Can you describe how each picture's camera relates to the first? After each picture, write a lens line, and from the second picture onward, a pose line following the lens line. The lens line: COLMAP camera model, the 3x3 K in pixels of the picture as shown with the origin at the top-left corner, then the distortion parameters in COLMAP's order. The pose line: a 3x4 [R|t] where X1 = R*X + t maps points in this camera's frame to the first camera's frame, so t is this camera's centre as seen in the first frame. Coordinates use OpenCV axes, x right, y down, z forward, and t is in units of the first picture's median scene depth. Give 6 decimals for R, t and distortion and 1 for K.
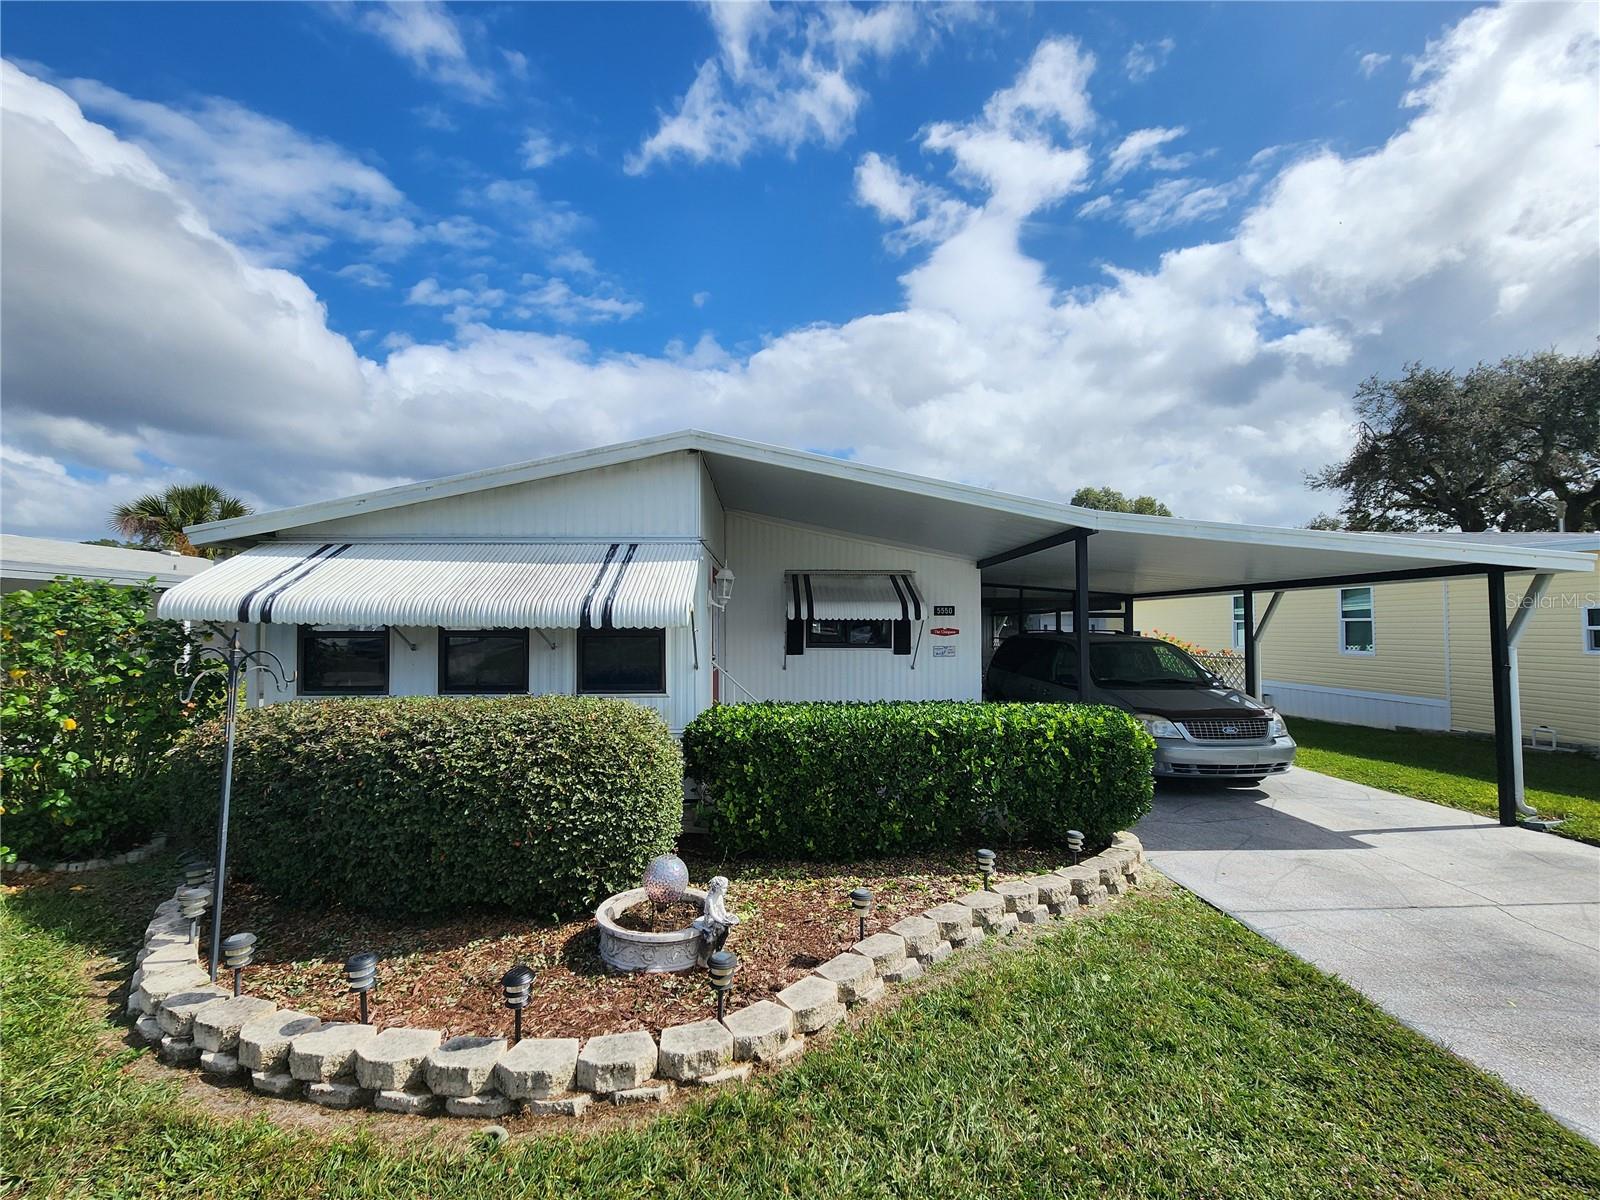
lens RADIAL K [[653.1, 0, 795.7], [0, 653.1, 604.5], [0, 0, 1]] dist [0.001619, 0.000699]
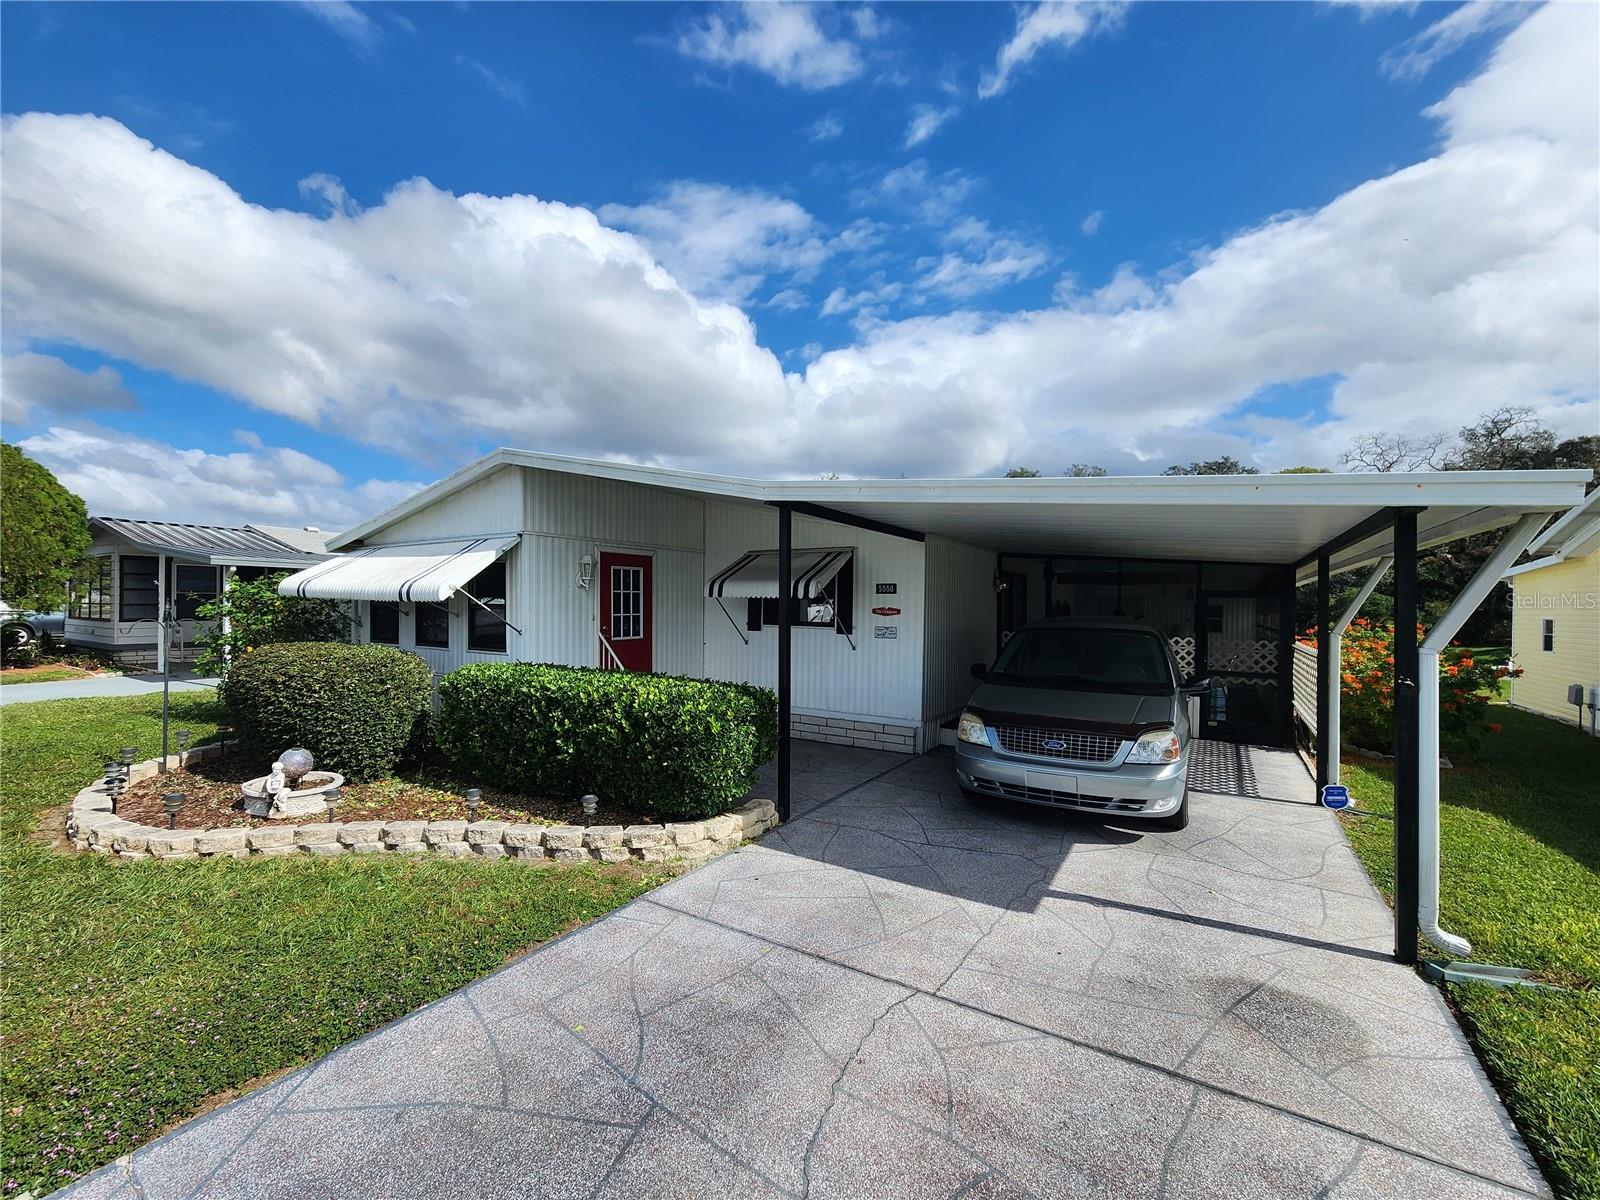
lens RADIAL K [[653.1, 0, 795.7], [0, 653.1, 604.5], [0, 0, 1]] dist [0.001619, 0.000699]
pose [[0.822771, 0.009921, -0.568286, 0.877481], [0.007452, 0.999573, 0.028239, 0.006360], [0.568324, -0.027468, 0.822346, 0.218710]]
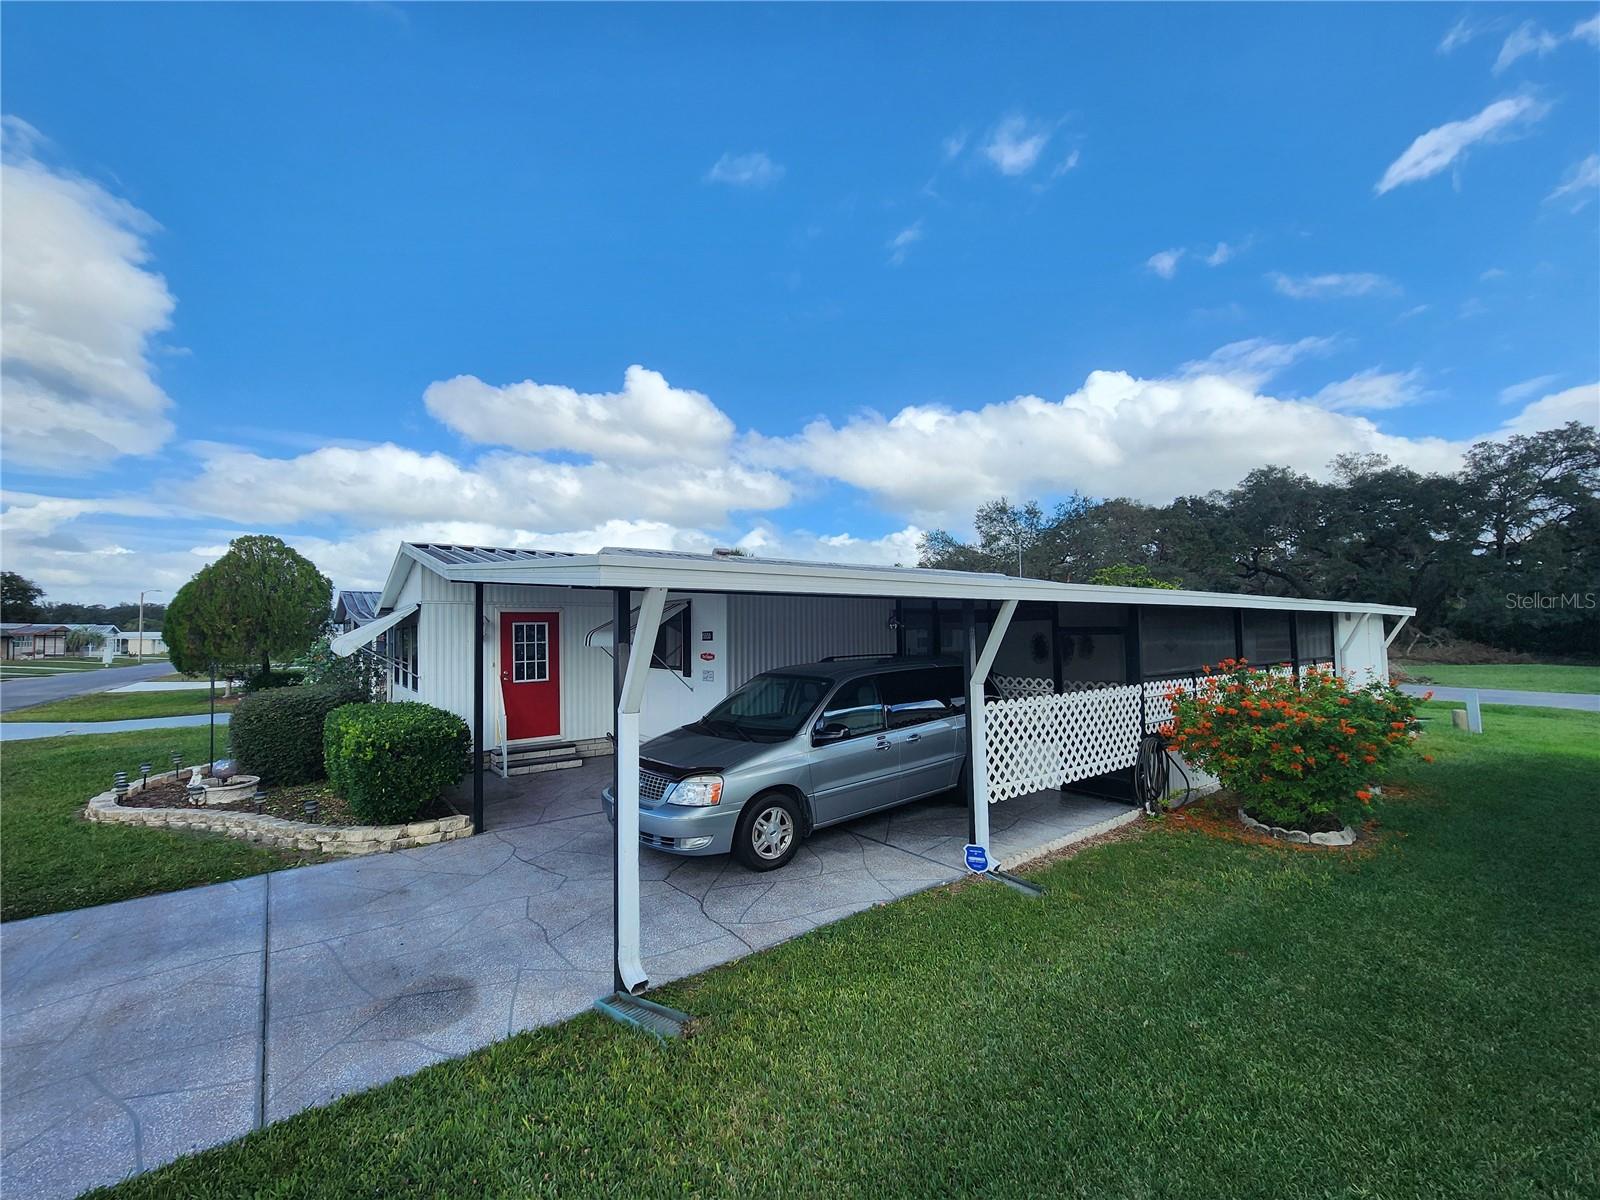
lens RADIAL K [[653.1, 0, 795.7], [0, 653.1, 604.5], [0, 0, 1]] dist [0.001619, 0.000699]
pose [[0.572969, -0.044718, -0.818356, 1.547377], [0.042879, 0.998778, -0.024555, -0.011701], [0.818454, -0.021021, 0.574187, 0.711919]]
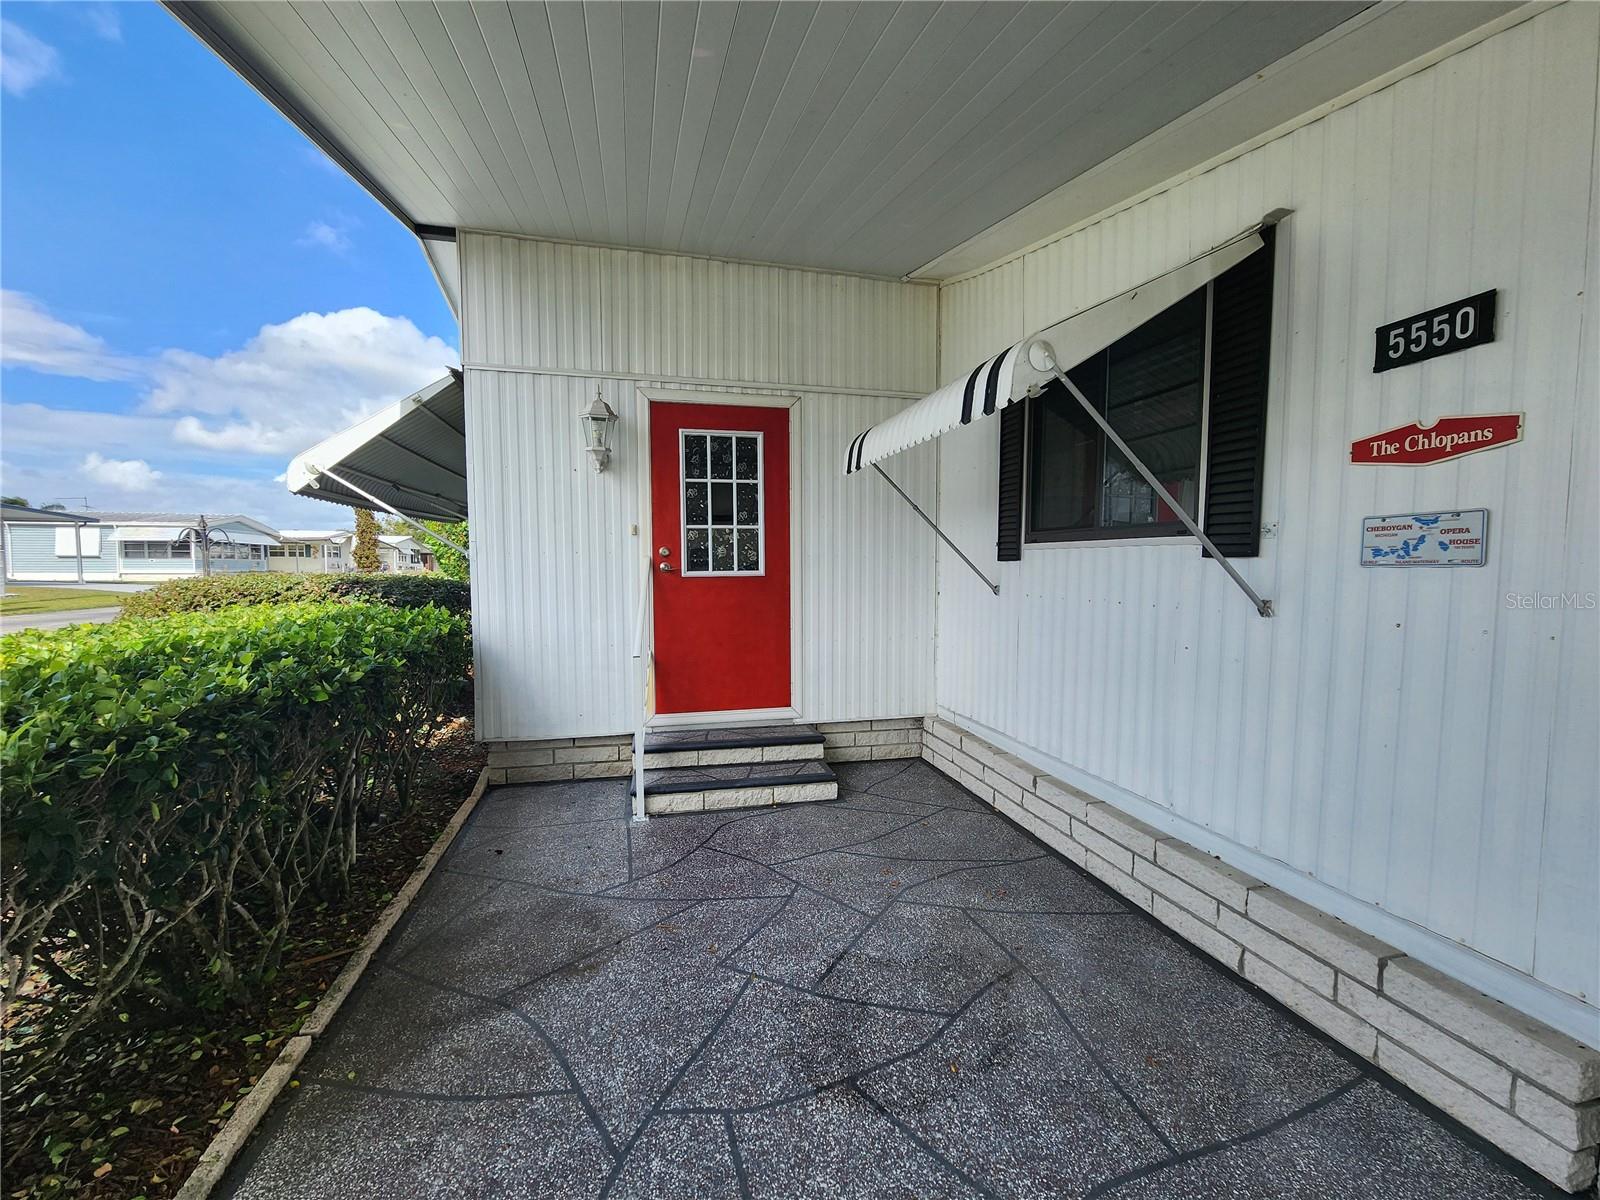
lens RADIAL K [[653.1, 0, 795.7], [0, 653.1, 604.5], [0, 0, 1]] dist [0.001619, 0.000699]
pose [[0.187776, 0.061102, -0.980310, 0.525082], [0.032437, 0.997133, 0.068364, 0.096165], [0.981676, -0.044635, 0.185255, 1.042718]]
